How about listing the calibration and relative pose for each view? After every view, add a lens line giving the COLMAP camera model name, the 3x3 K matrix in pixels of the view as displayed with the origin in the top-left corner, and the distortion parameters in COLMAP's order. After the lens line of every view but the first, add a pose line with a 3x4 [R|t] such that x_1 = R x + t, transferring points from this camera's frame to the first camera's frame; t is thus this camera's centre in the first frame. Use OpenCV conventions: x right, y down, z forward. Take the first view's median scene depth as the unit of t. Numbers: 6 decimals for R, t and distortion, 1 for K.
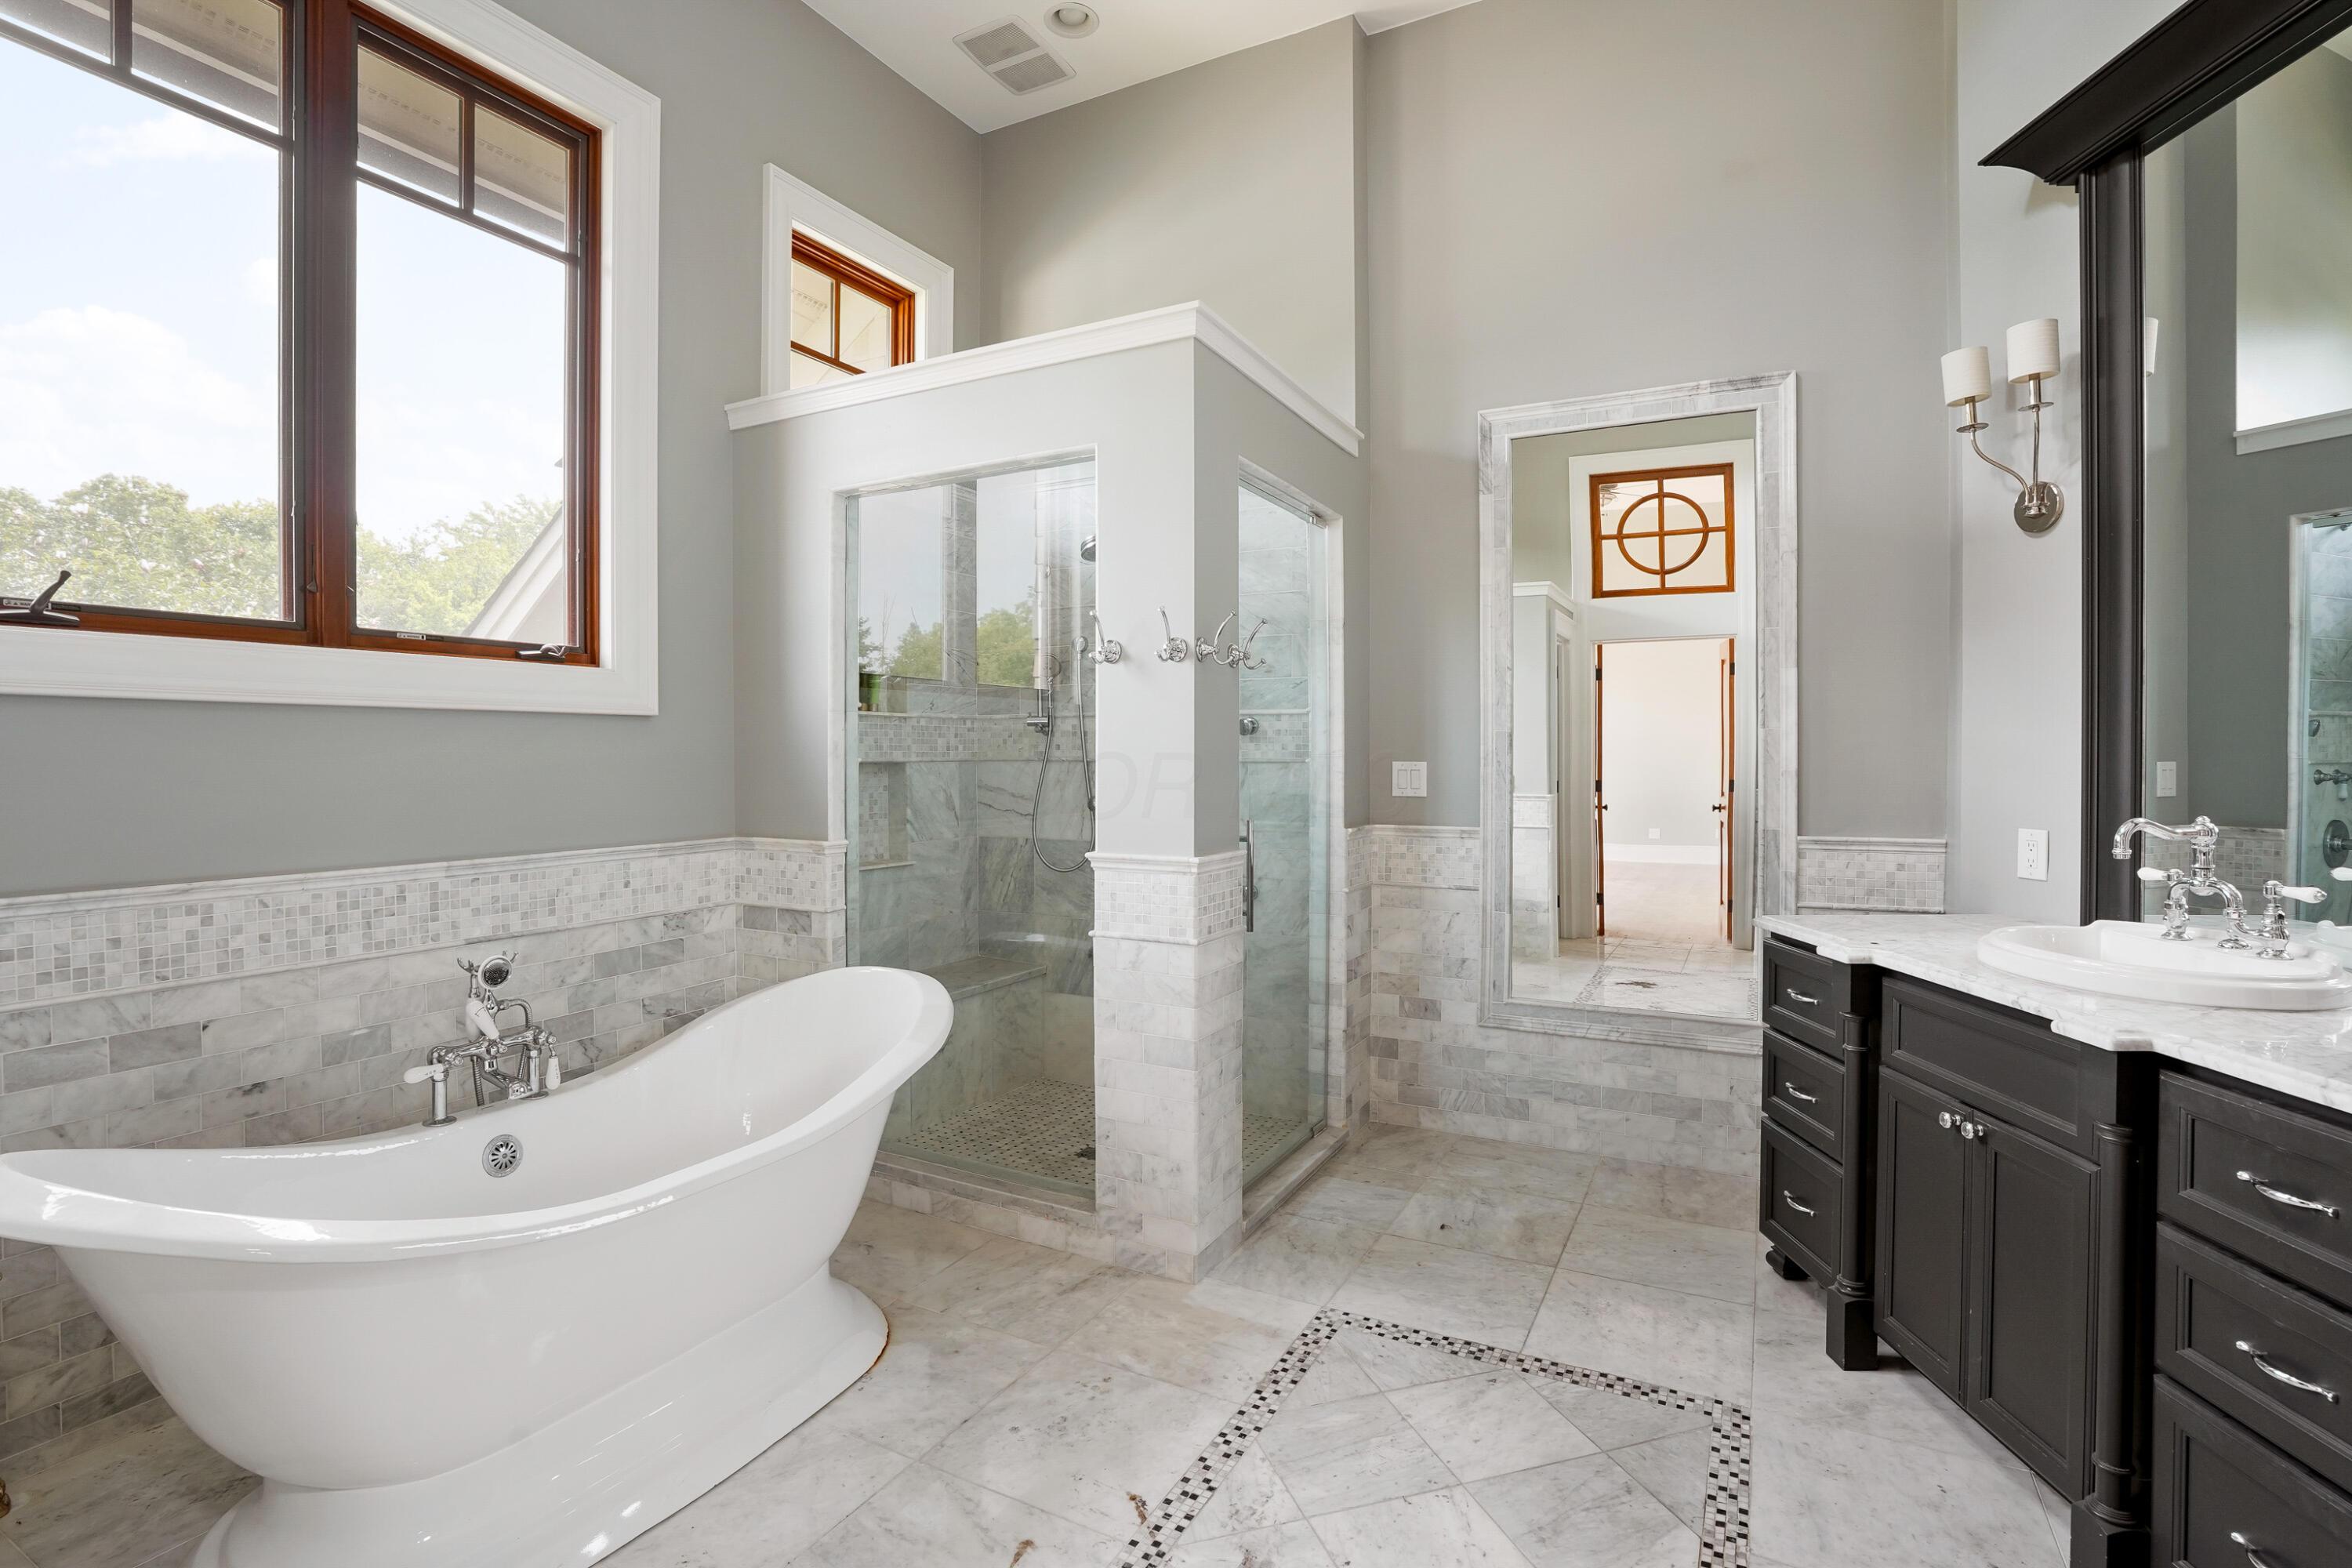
lens RADIAL K [[1112.0, 0, 1175.8], [0, 1112.0, 760.6], [0, 0, 1]] dist [-0.063968, 0.022013]
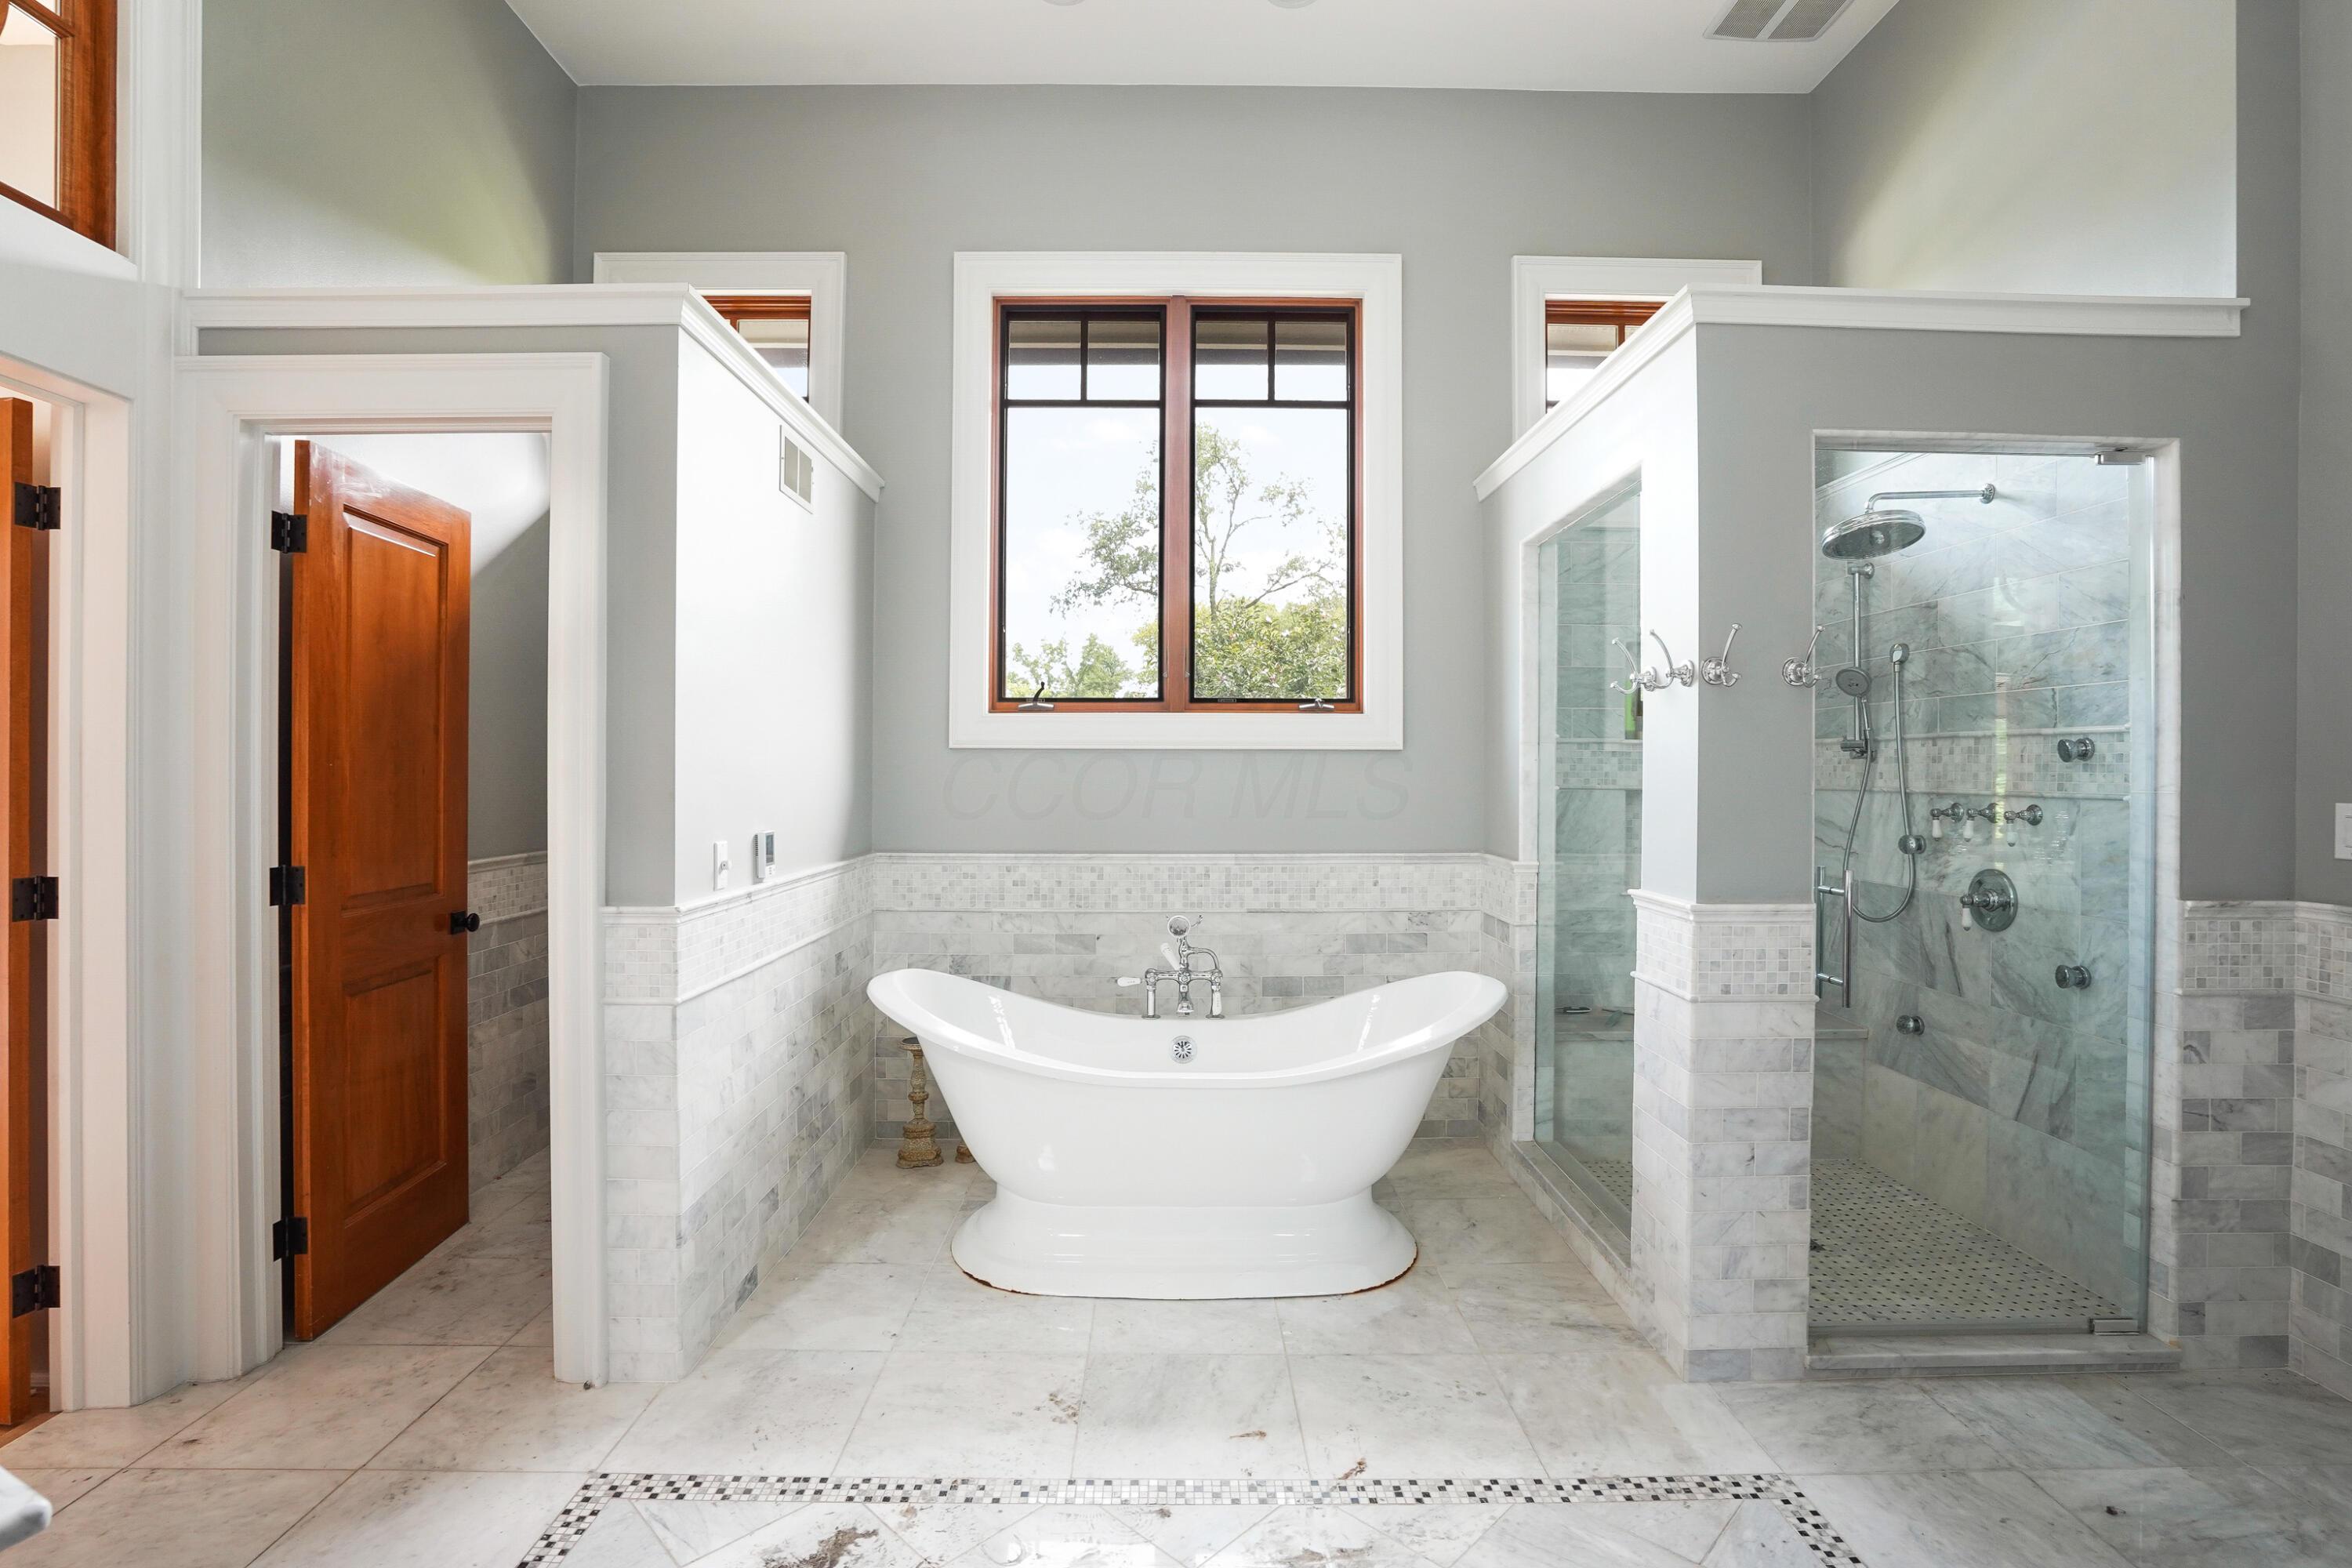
lens RADIAL K [[1096.1, 0, 1169.9], [0, 1096.1, 762.7], [0, 0, 1]] dist [-0.061146, 0.021078]
pose [[0.478503, -0.004398, -0.878075, 0.502025], [-0.008945, 0.999911, -0.009883, -0.012452], [0.878040, 0.012583, 0.478421, 0.182034]]
